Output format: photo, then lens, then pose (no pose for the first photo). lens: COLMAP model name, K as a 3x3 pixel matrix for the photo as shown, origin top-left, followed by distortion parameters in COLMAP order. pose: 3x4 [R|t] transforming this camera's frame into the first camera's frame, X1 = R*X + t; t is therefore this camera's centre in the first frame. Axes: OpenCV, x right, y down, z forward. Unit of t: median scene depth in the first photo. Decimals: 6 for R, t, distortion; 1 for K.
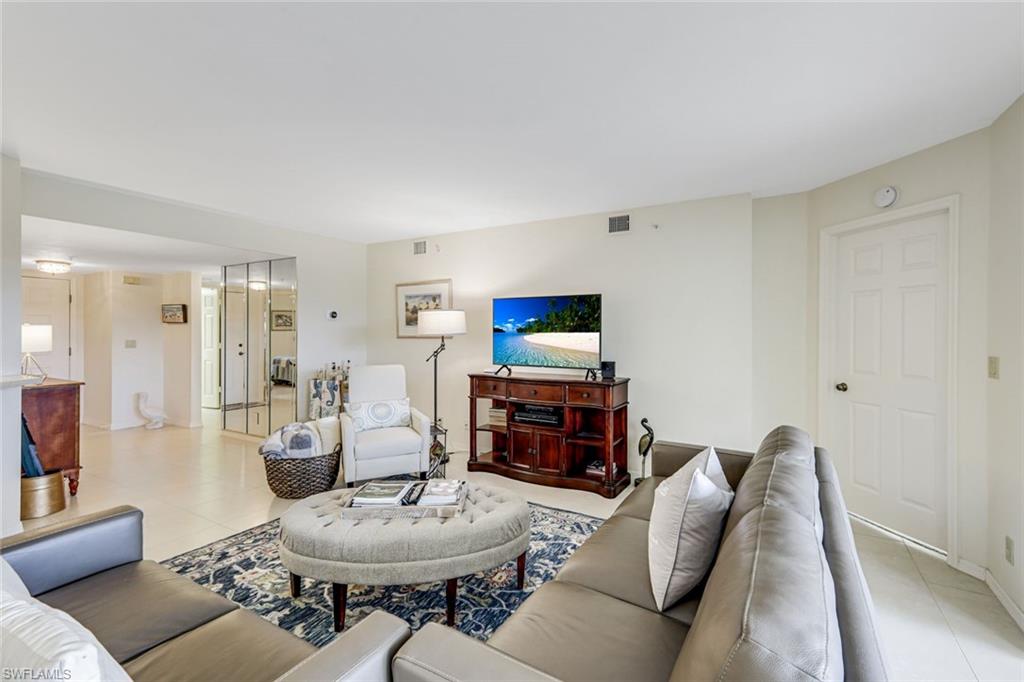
lens RADIAL K [[446.1, 0, 519.8], [0, 446.1, 326.9], [0, 0, 1]] dist [0.002267, -0.000183]
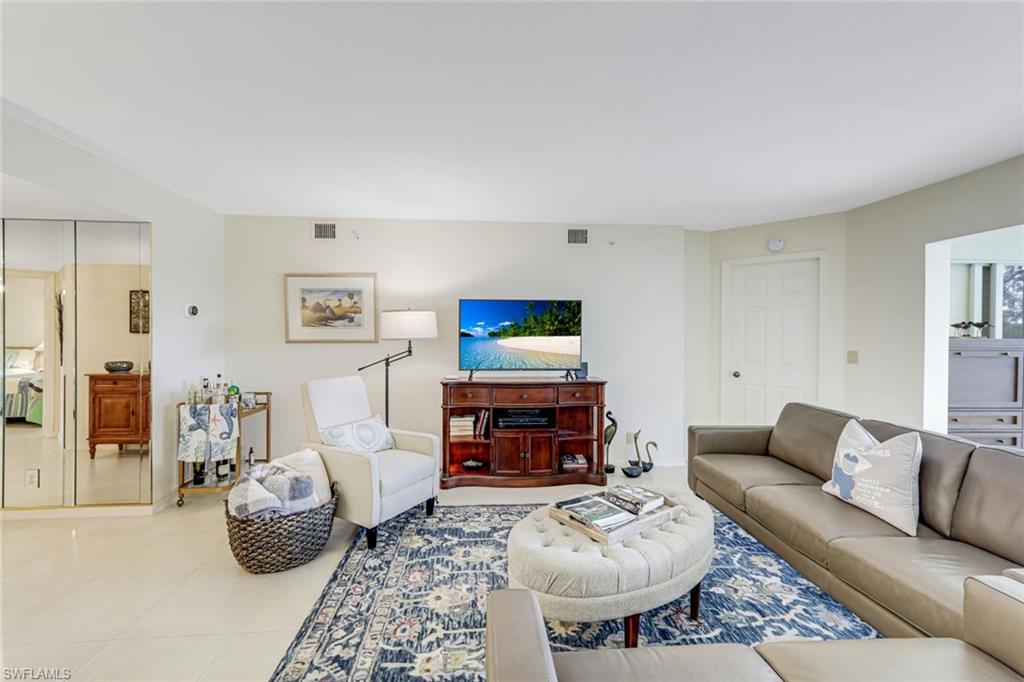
lens RADIAL K [[446.1, 0, 512.1], [0, 446.1, 337.3], [0, 0, 1]] dist [0.002267, -0.000183]
pose [[0.828334, -0.003573, 0.560223, -0.519378], [-0.007260, 0.999827, 0.017113, -0.001454], [-0.560187, -0.018242, 0.828165, 0.182160]]
